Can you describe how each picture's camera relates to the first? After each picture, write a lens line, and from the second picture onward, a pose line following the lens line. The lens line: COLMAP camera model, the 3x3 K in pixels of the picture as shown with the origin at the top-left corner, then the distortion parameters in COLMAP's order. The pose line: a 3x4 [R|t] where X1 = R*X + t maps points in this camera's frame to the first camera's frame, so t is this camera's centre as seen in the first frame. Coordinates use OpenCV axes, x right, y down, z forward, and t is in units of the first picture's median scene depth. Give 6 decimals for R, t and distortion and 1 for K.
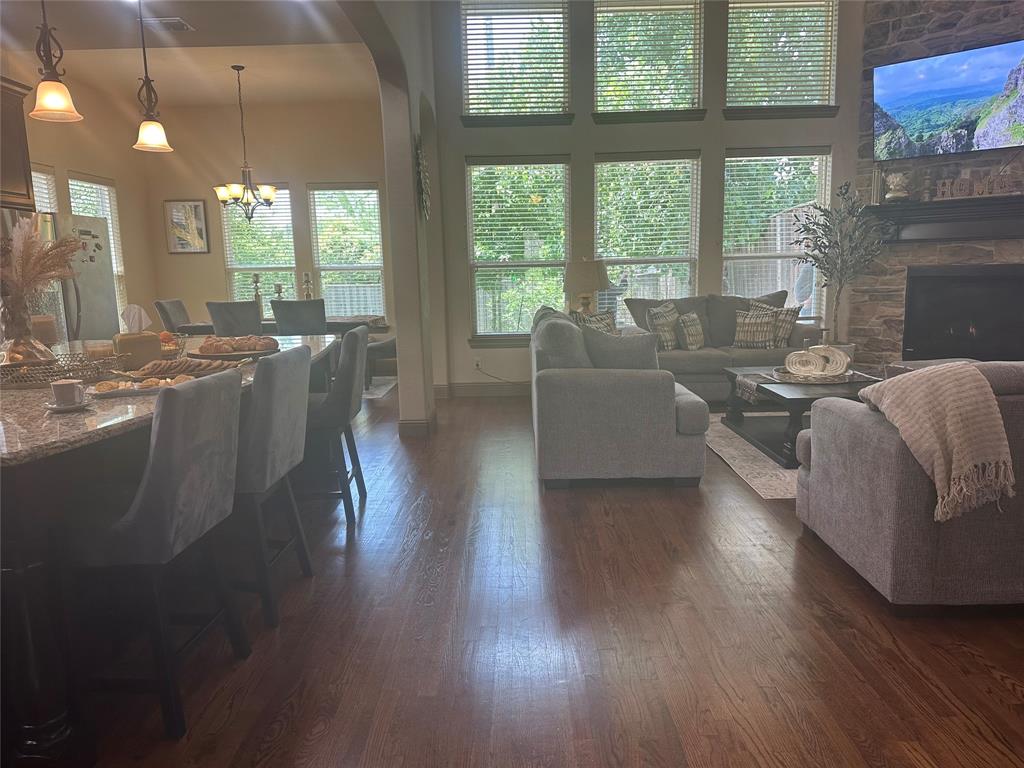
lens RADIAL K [[721.8, 0, 514.9], [0, 721.8, 382.5], [0, 0, 1]] dist [0.066908, -0.075293]
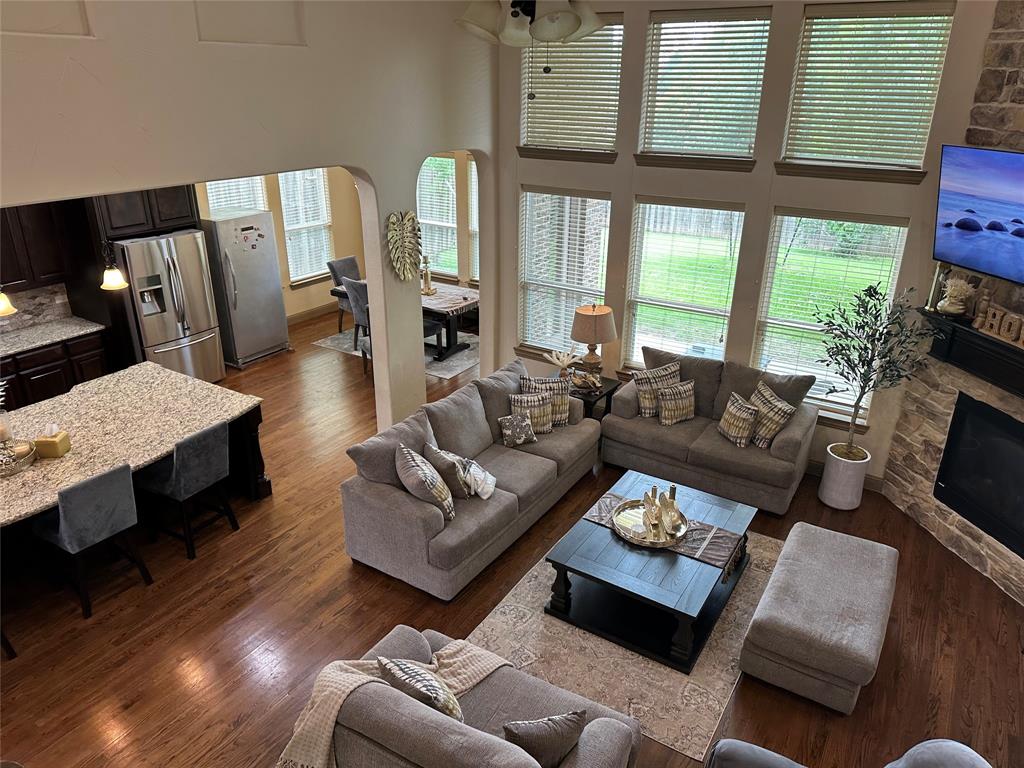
lens RADIAL K [[713.0, 0, 514.2], [0, 713.0, 376.4], [0, 0, 1]] dist [0.130392, -0.193541]
pose [[0.846450, 0.231923, -0.479307, 0.507025], [-0.111148, 0.957288, 0.266919, -0.334548], [0.520739, -0.172660, 0.836074, 0.081477]]
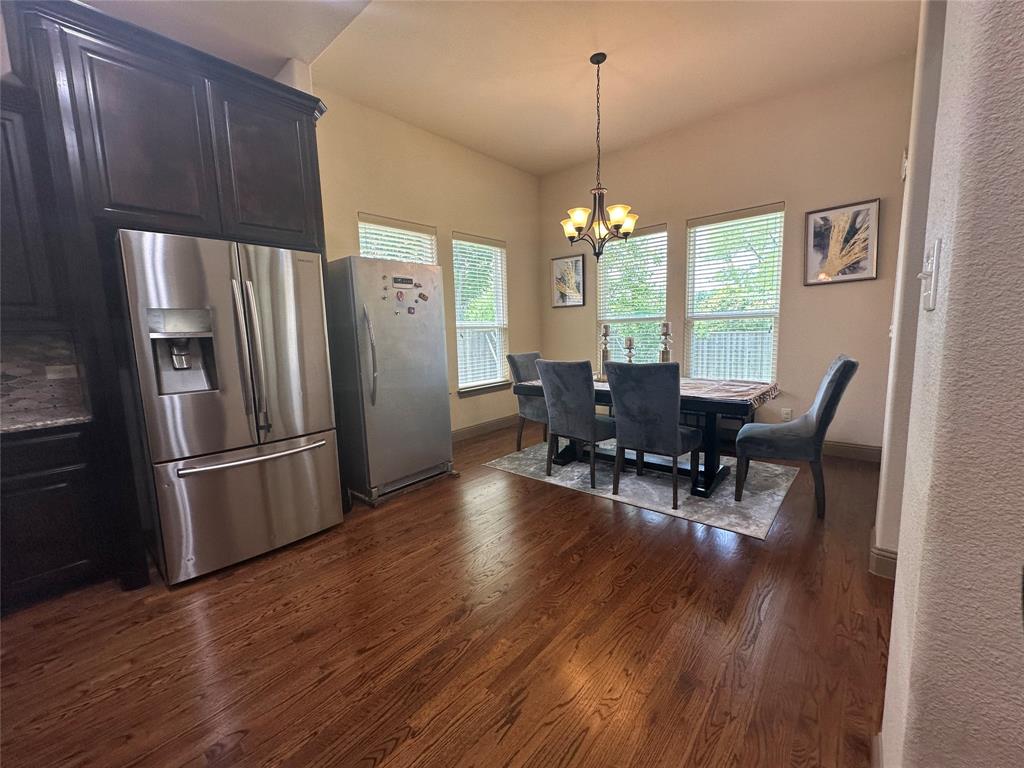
lens RADIAL K [[409.0, 0, 511.0], [0, 409.0, 382.5], [0, 0, 1]] dist [-0.002219, 0.000609]
pose [[0.754259, 0.080749, -0.651593, -0.149248], [-0.086268, 0.995993, 0.023569, -0.099253], [0.650885, 0.038435, 0.758203, 0.673355]]
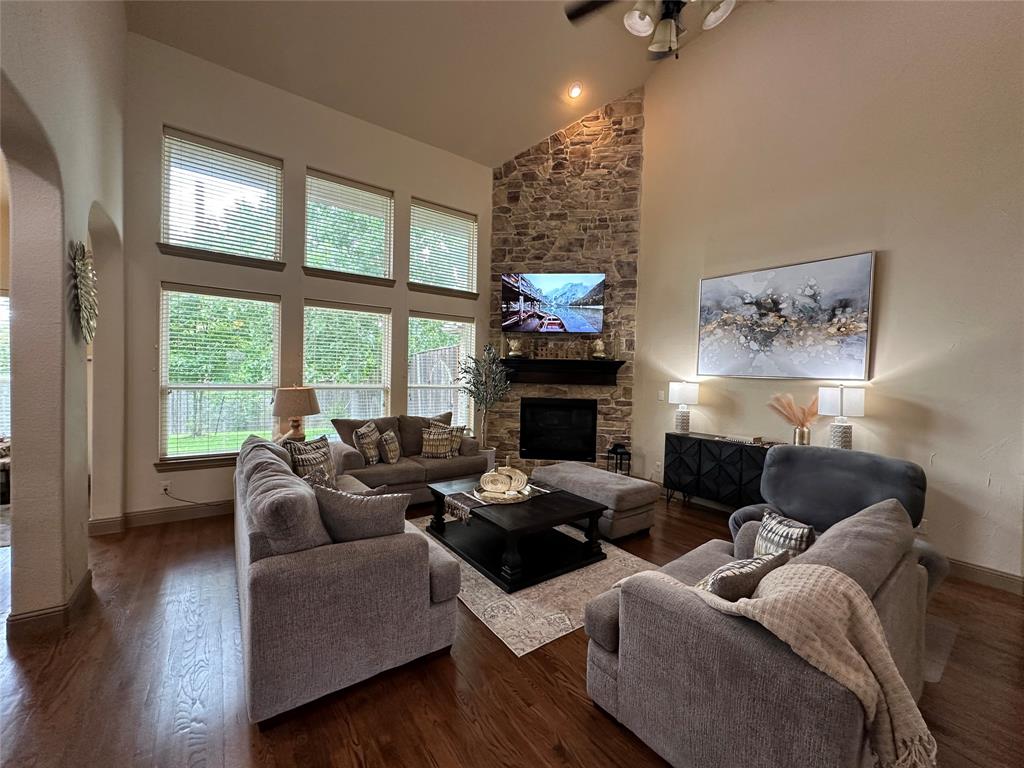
lens RADIAL K [[406.9, 0, 511.4], [0, 406.9, 382.0], [0, 0, 1]] dist [-0.000573, 0.000274]
pose [[0.808845, 0.032513, 0.587123, -0.002907], [0.048843, 0.991305, -0.122184, -0.084838], [-0.585990, 0.127504, 0.800224, 0.297875]]
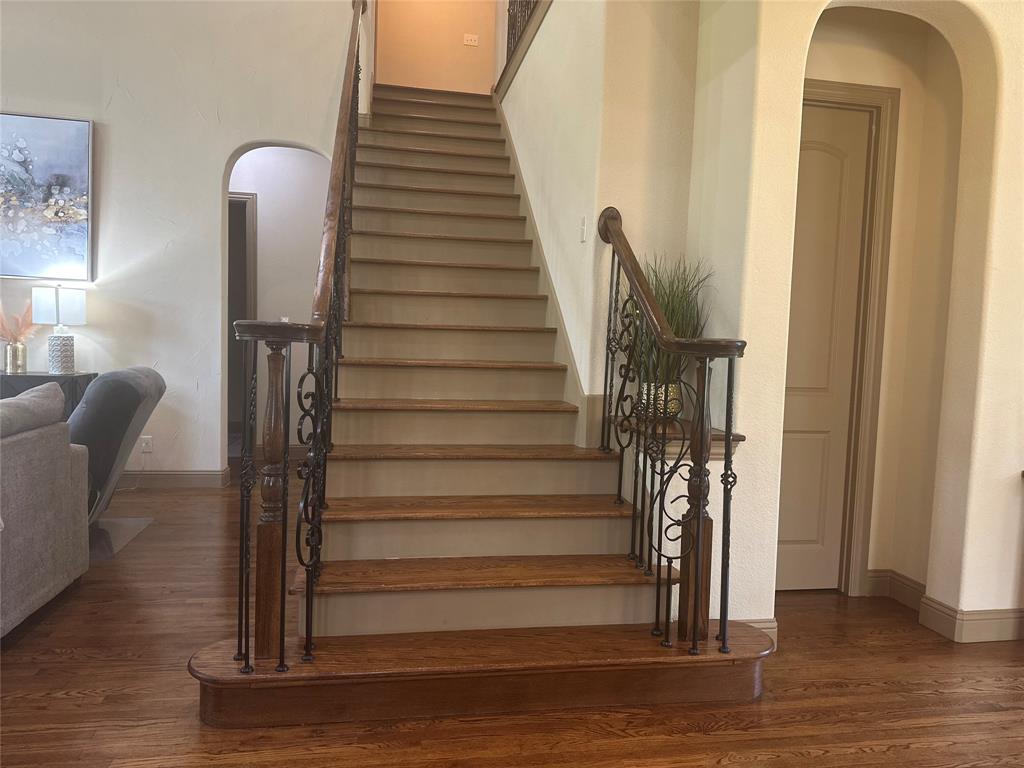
lens RADIAL K [[721.8, 0, 514.9], [0, 721.8, 382.5], [0, 0, 1]] dist [0.066908, -0.075293]
pose [[-0.177726, -0.046537, 0.982979, -0.173568], [0.122059, 0.990125, 0.068944, -0.018748], [-0.976481, 0.132234, -0.170291, 0.150944]]
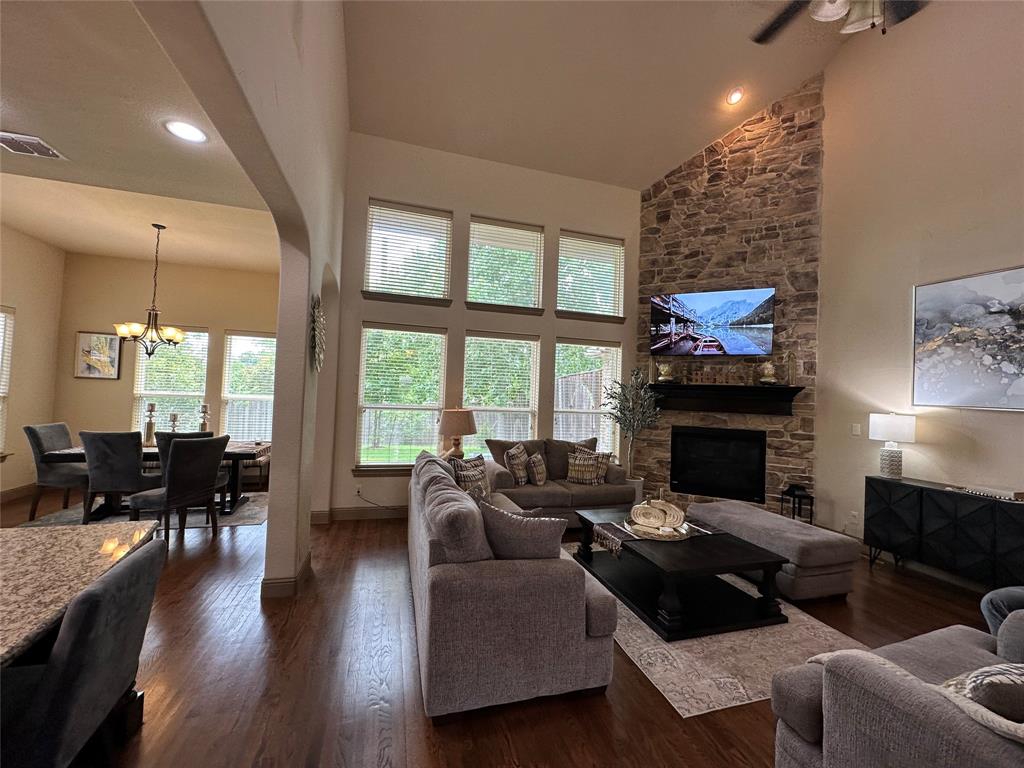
lens RADIAL K [[406.9, 0, 511.4], [0, 406.9, 382.0], [0, 0, 1]] dist [-0.000573, 0.000274]
pose [[0.955928, 0.068091, 0.285595, -0.017833], [-0.014524, 0.982512, -0.185633, -0.087151], [-0.293240, 0.173304, 0.940200, 0.302905]]
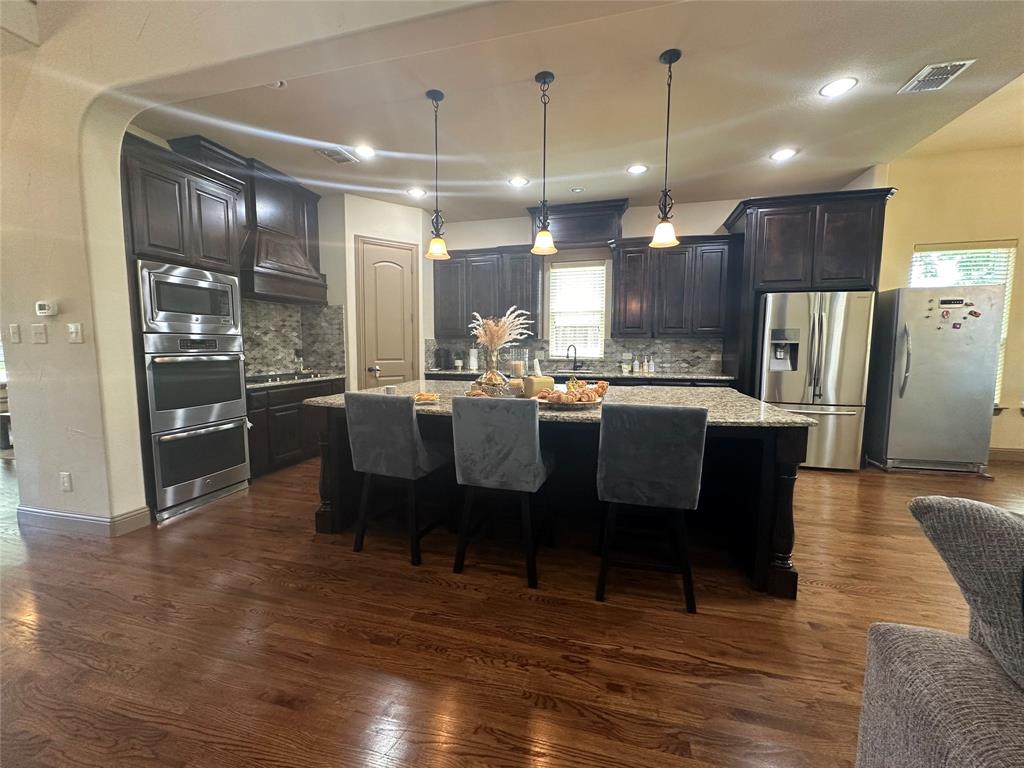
lens RADIAL K [[409.0, 0, 511.0], [0, 409.0, 382.5], [0, 0, 1]] dist [-0.002219, 0.000609]
pose [[-0.253634, 0.109181, -0.961119, 0.157024], [-0.146309, 0.977848, 0.149692, -0.078751], [0.956171, 0.178588, -0.232041, 0.508612]]
